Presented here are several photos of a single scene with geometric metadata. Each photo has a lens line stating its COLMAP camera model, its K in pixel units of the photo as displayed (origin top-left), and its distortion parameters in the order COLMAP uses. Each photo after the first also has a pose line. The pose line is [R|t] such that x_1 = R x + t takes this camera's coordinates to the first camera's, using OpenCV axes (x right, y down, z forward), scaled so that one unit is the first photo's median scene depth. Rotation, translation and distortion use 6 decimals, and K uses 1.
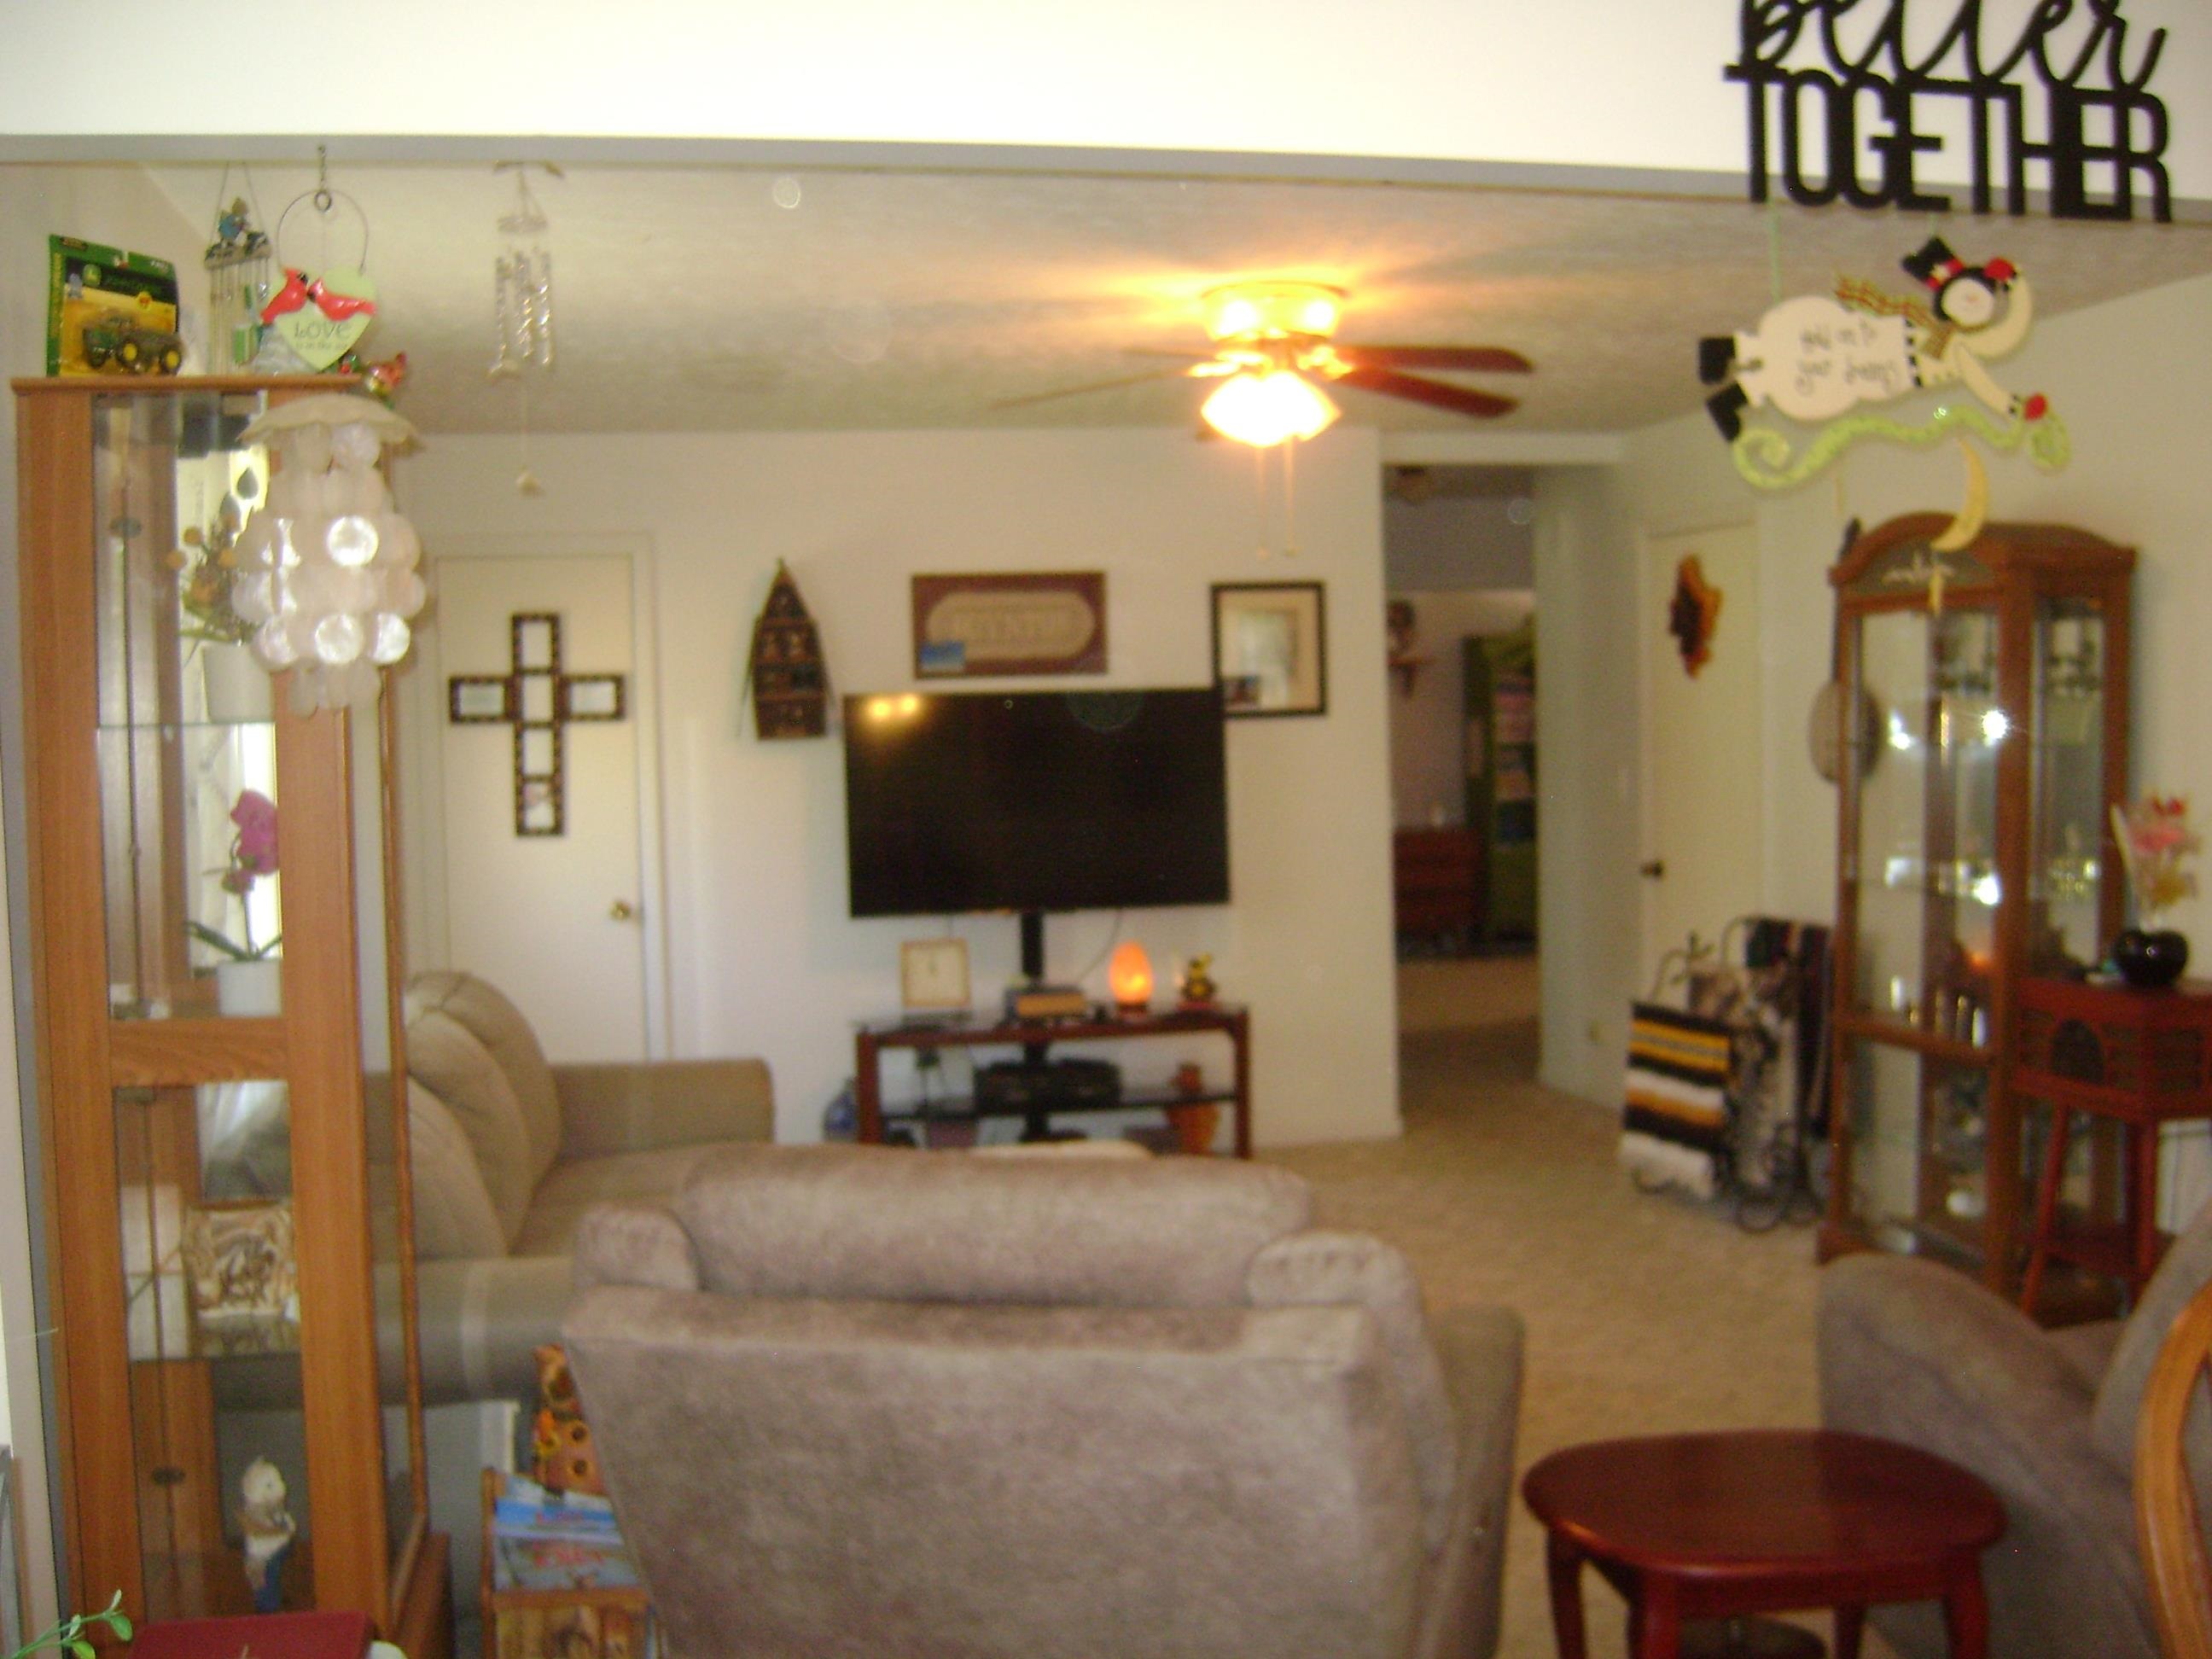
lens RADIAL K [[2266.7, 0, 1046.2], [0, 2266.7, 825.5], [0, 0, 1]] dist [-0.167932, 0.094870]
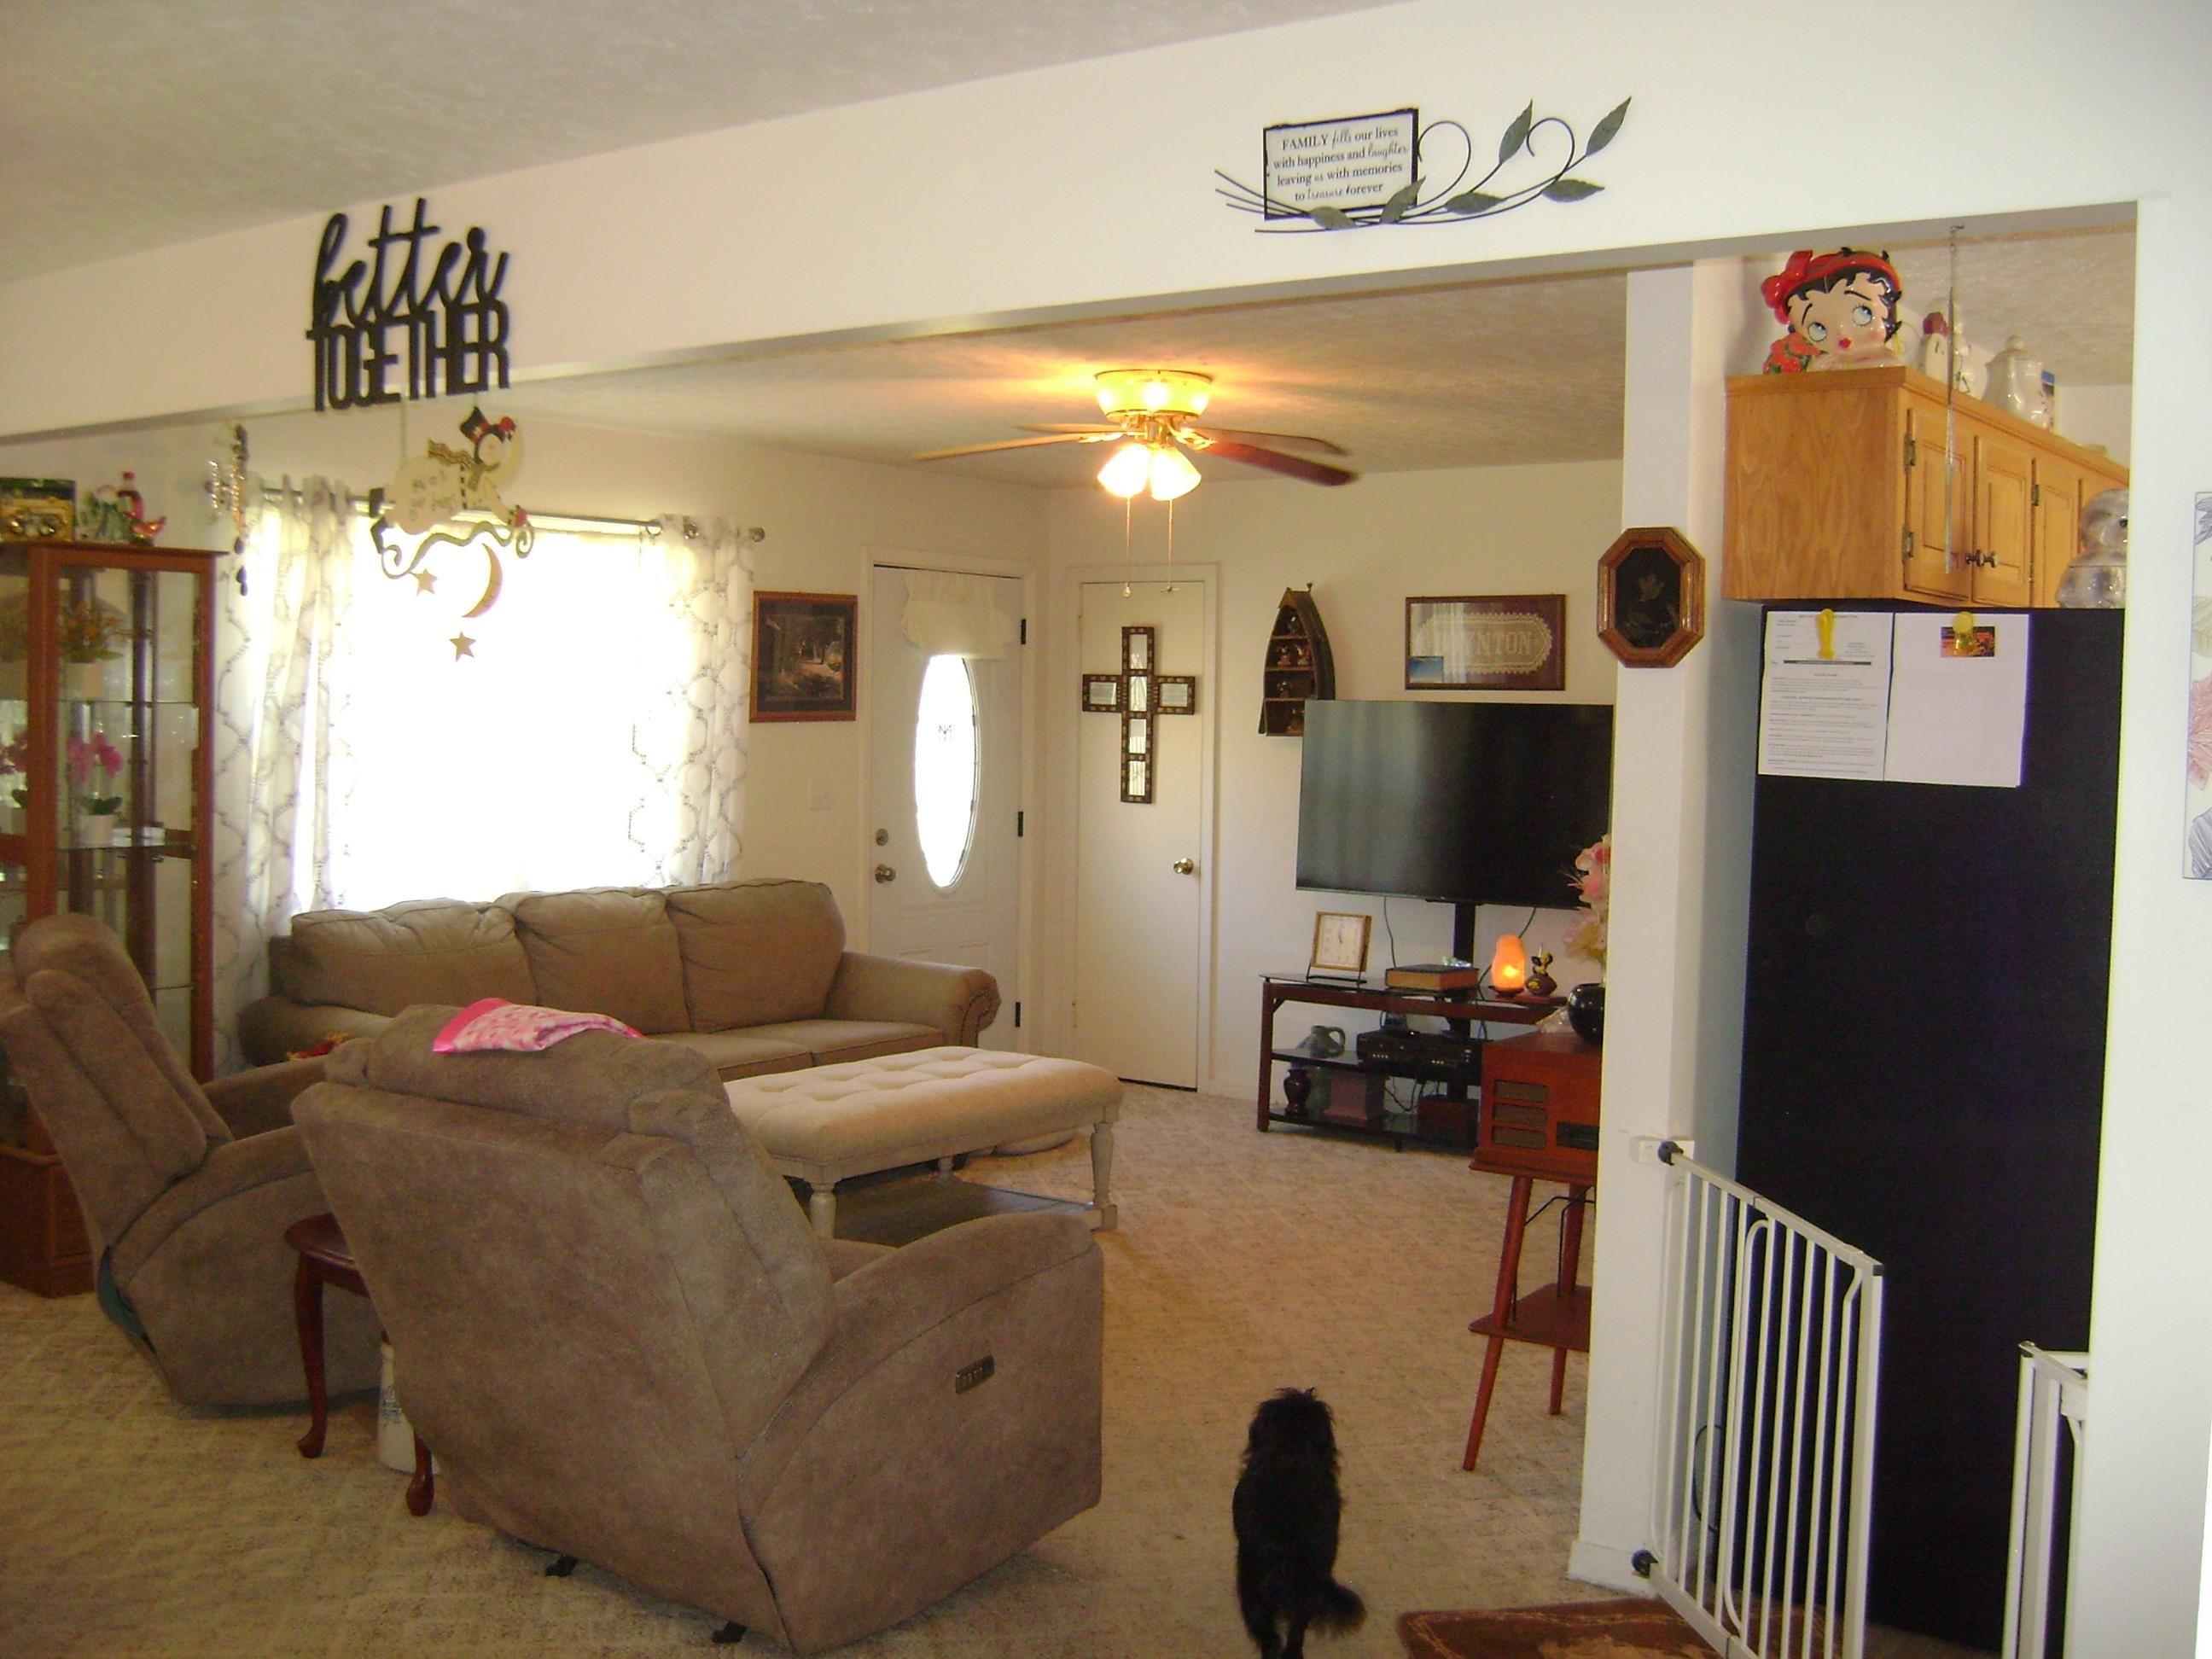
lens RADIAL K [[2210.7, 0, 986.6], [0, 2210.7, 823.6], [0, 0, 1]] dist [-0.142121, 0.015838]
pose [[0.677945, 0.074840, -0.731293, 1.033440], [-0.069239, 0.996882, 0.037832, -0.040551], [0.731844, 0.024986, 0.681014, 0.151080]]
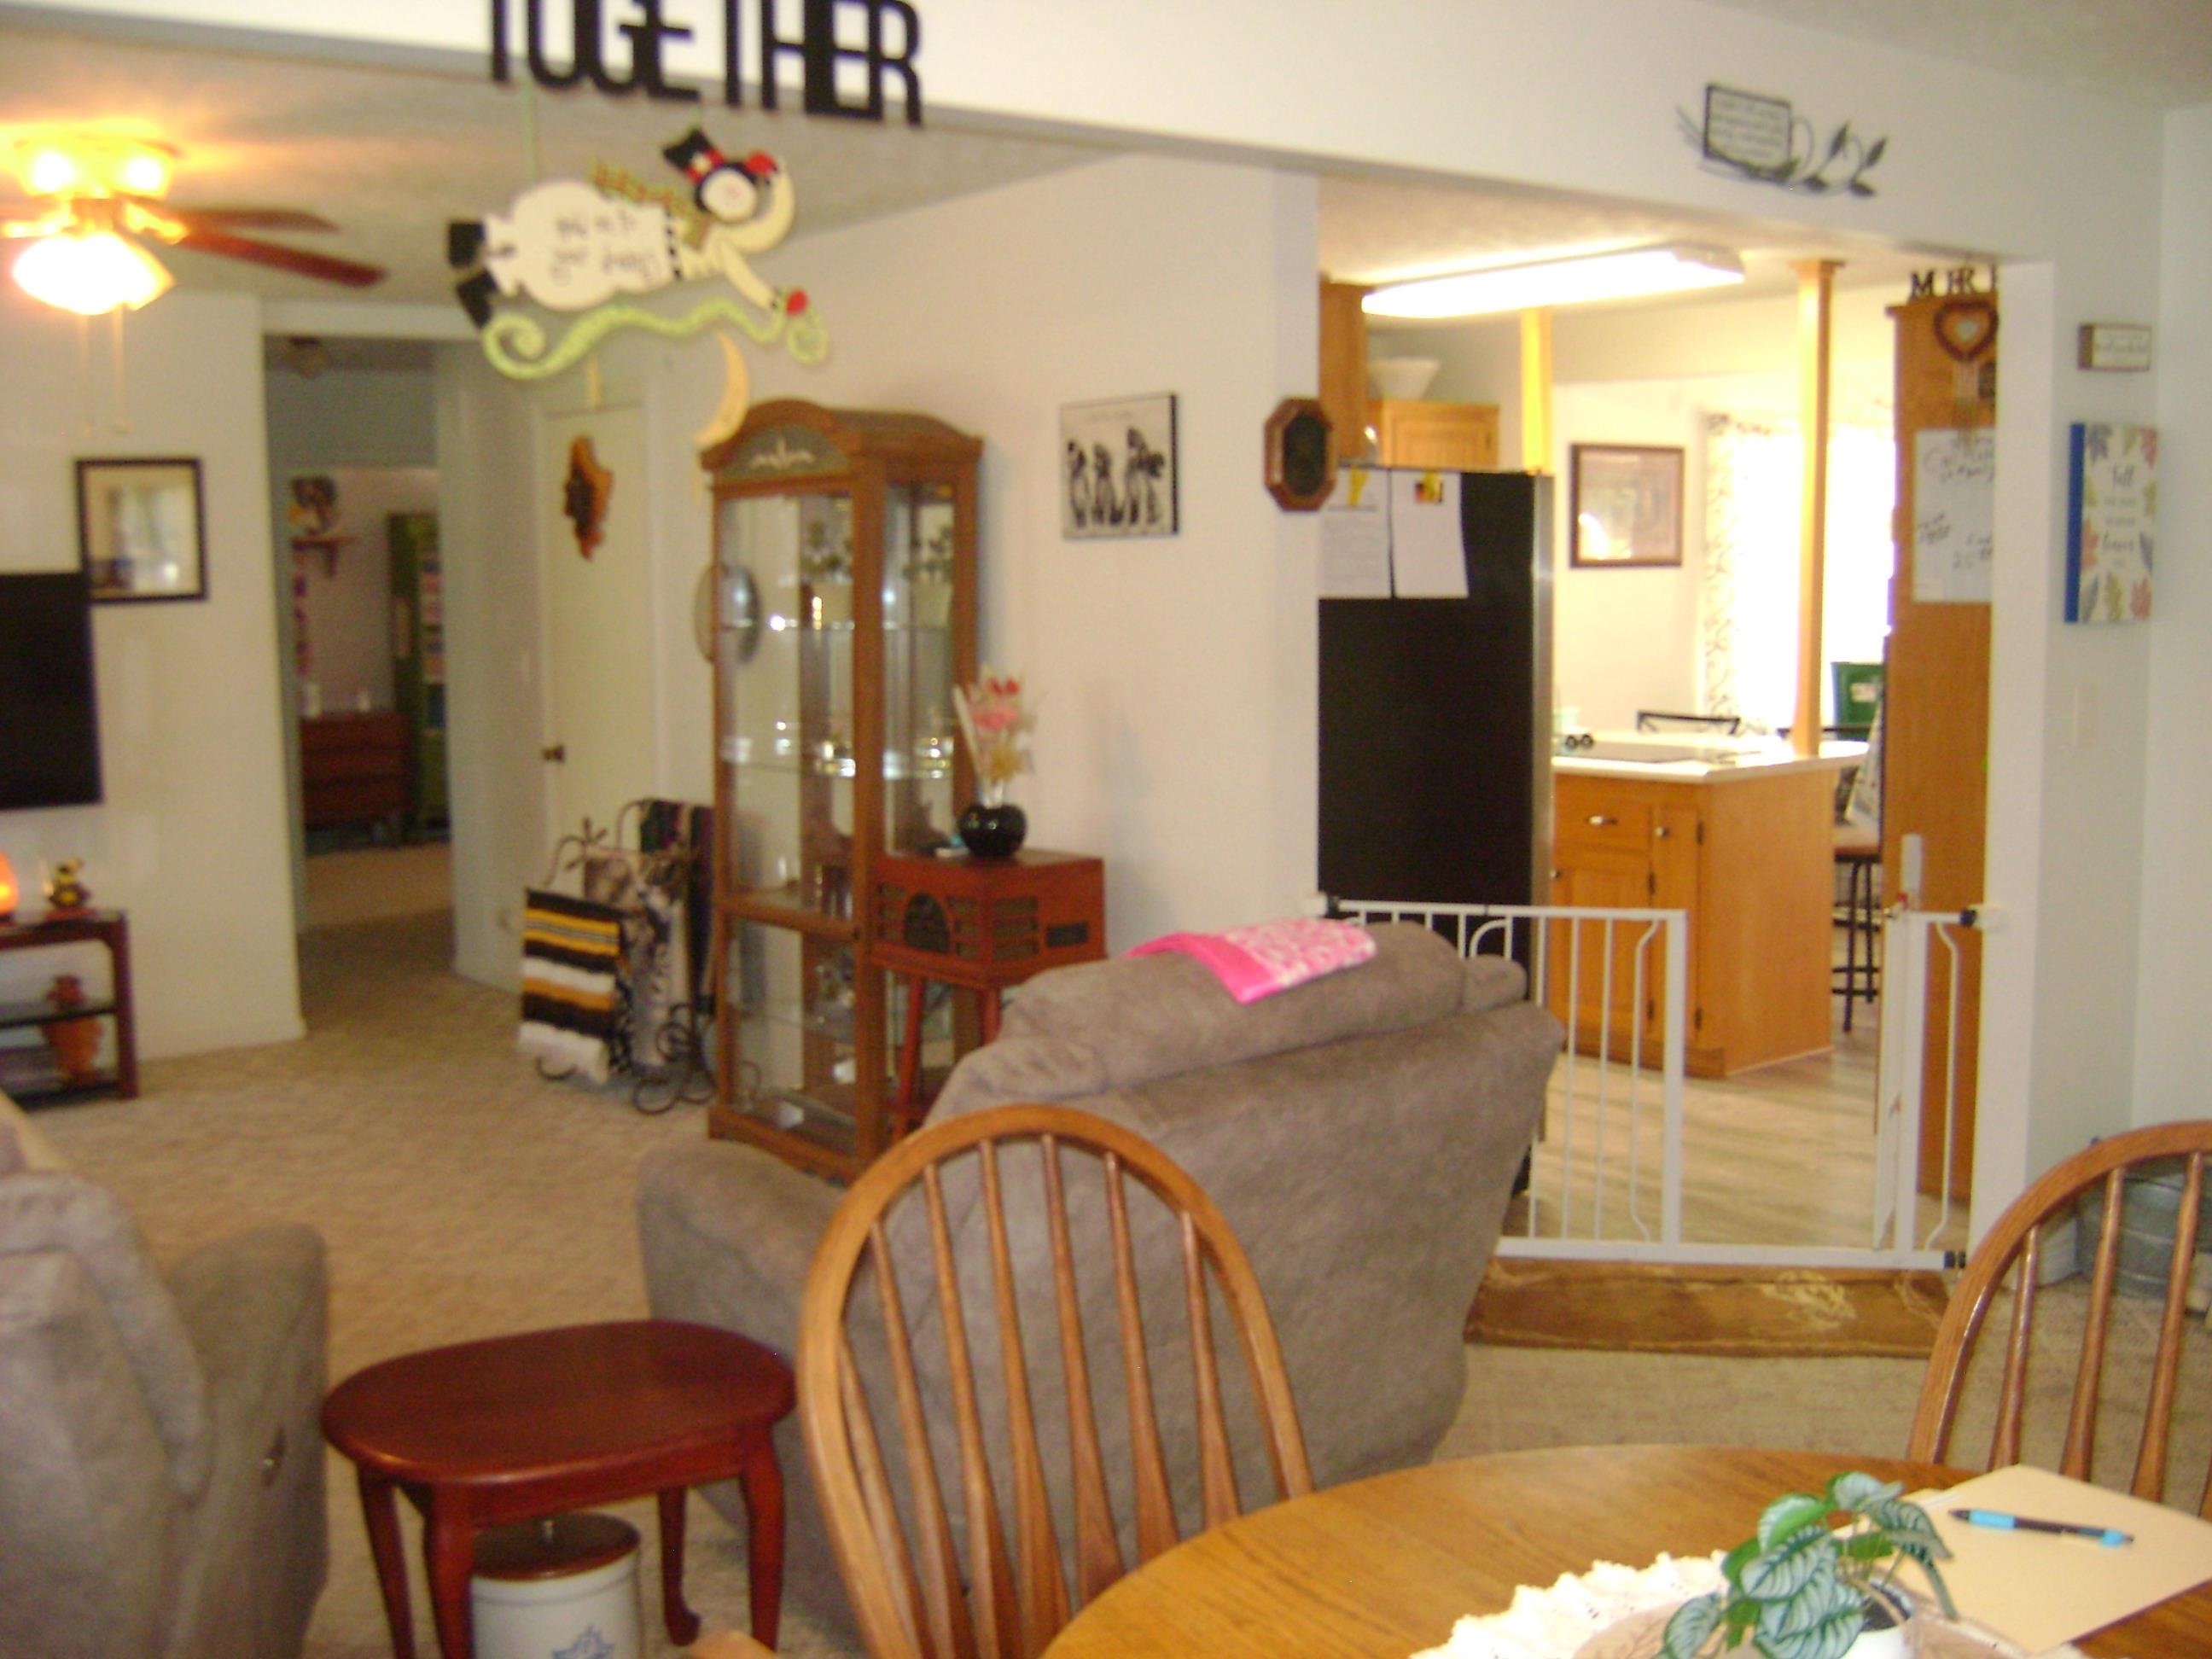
lens RADIAL K [[2296.9, 0, 1049.8], [0, 2296.9, 826.5], [0, 0, 1]] dist [-0.161754, 0.119889]
pose [[0.902217, -0.039139, 0.429502, 0.058454], [0.015713, 0.998196, 0.057955, -0.005176], [-0.430995, -0.045539, 0.901204, -0.004815]]
